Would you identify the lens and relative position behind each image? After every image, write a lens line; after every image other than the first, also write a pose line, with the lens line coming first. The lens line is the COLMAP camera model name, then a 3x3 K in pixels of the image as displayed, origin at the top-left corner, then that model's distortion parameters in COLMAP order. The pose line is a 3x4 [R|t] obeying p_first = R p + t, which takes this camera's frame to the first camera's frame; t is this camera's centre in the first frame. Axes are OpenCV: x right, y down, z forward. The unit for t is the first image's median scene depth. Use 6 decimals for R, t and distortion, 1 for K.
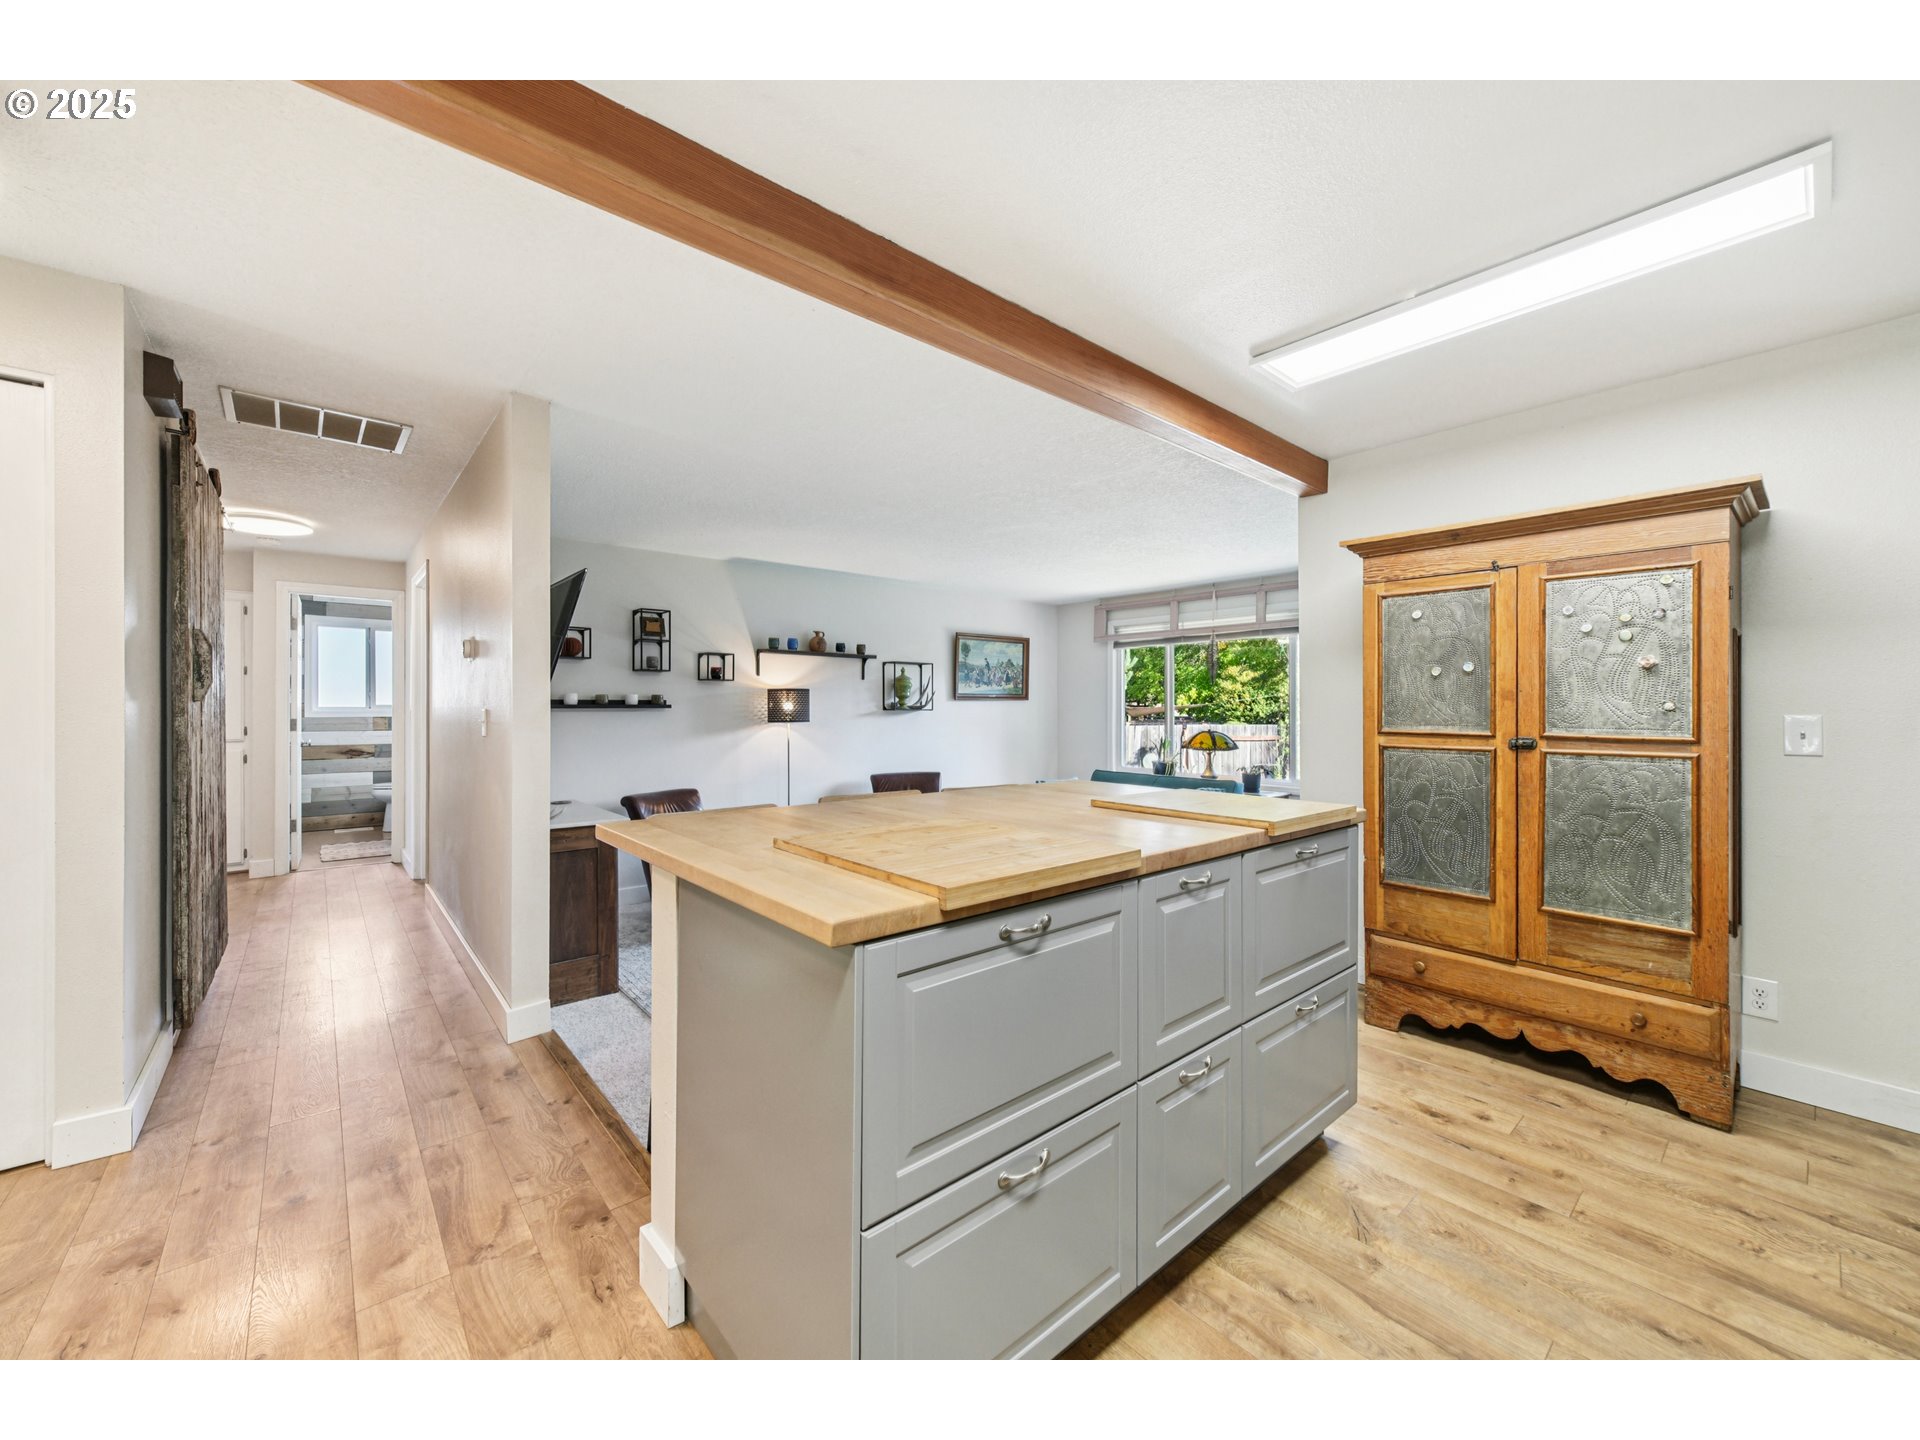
lens RADIAL K [[750.0, 0, 957.2], [0, 750.0, 704.0], [0, 0, 1]] dist [0.001940, 0.000030]
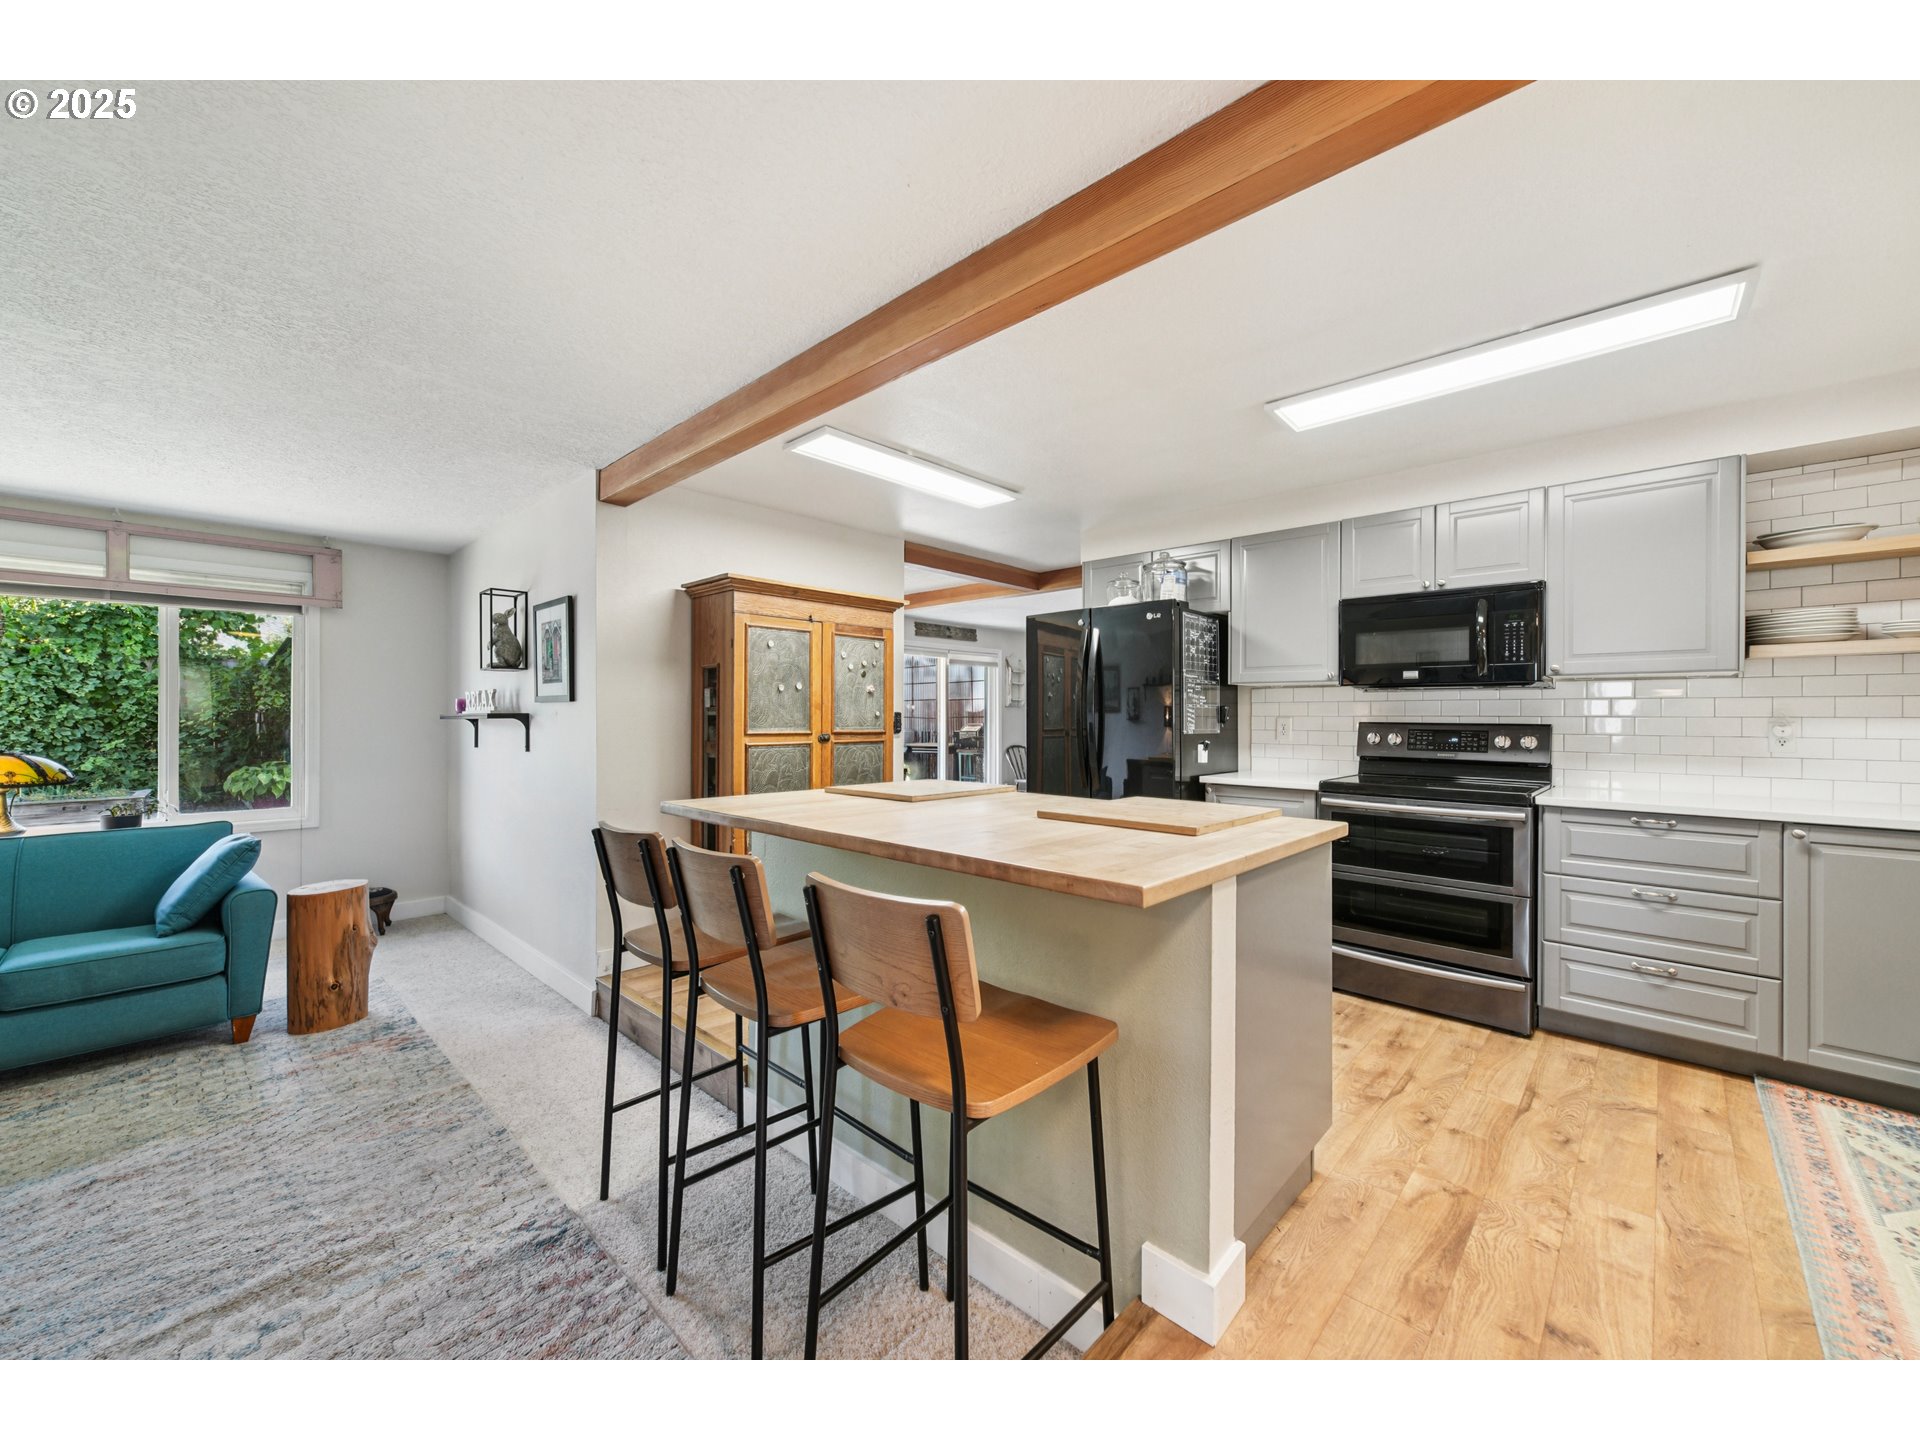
lens RADIAL K [[737.2, 0, 967.6], [0, 737.2, 713.6], [0, 0, 1]] dist [-0.001922, 0.000031]
pose [[-0.119126, 0.000905, 0.992879, -0.721674], [-0.008573, 0.999961, -0.001940, 0.003326], [-0.992842, -0.008743, -0.119114, 0.816086]]
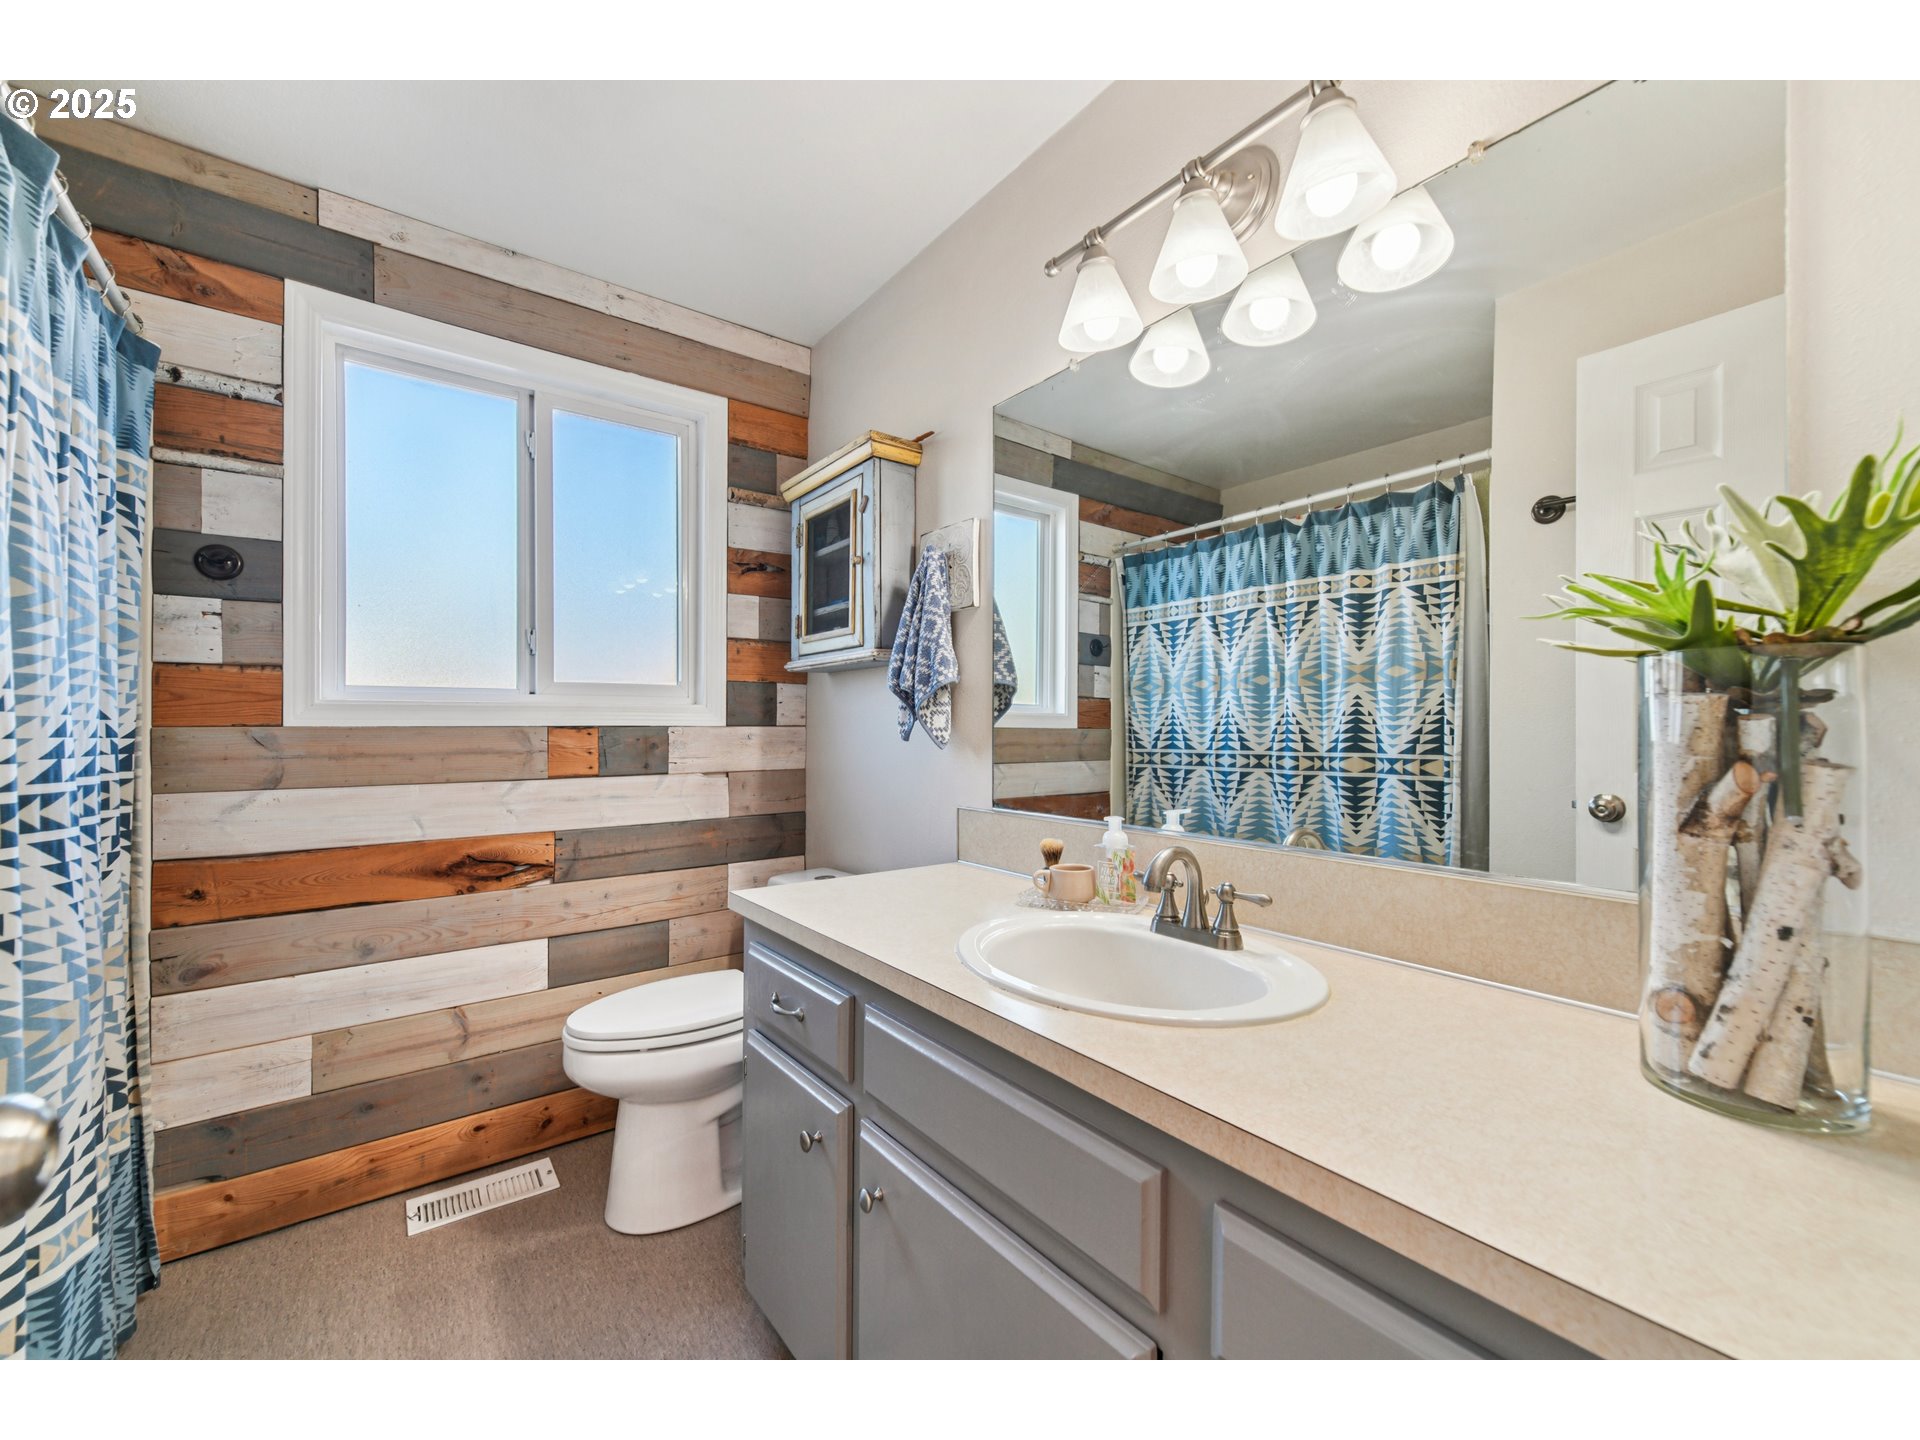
lens RADIAL K [[777.6, 0, 962.1], [0, 777.6, 736.6], [0, 0, 1]] dist [-0.000899, -0.000074]
pose [[0.998968, 0.005369, -0.045106, -1.785445], [-0.005146, 0.999974, 0.005061, 0.053880], [0.045132, -0.004824, 0.998969, 2.116550]]
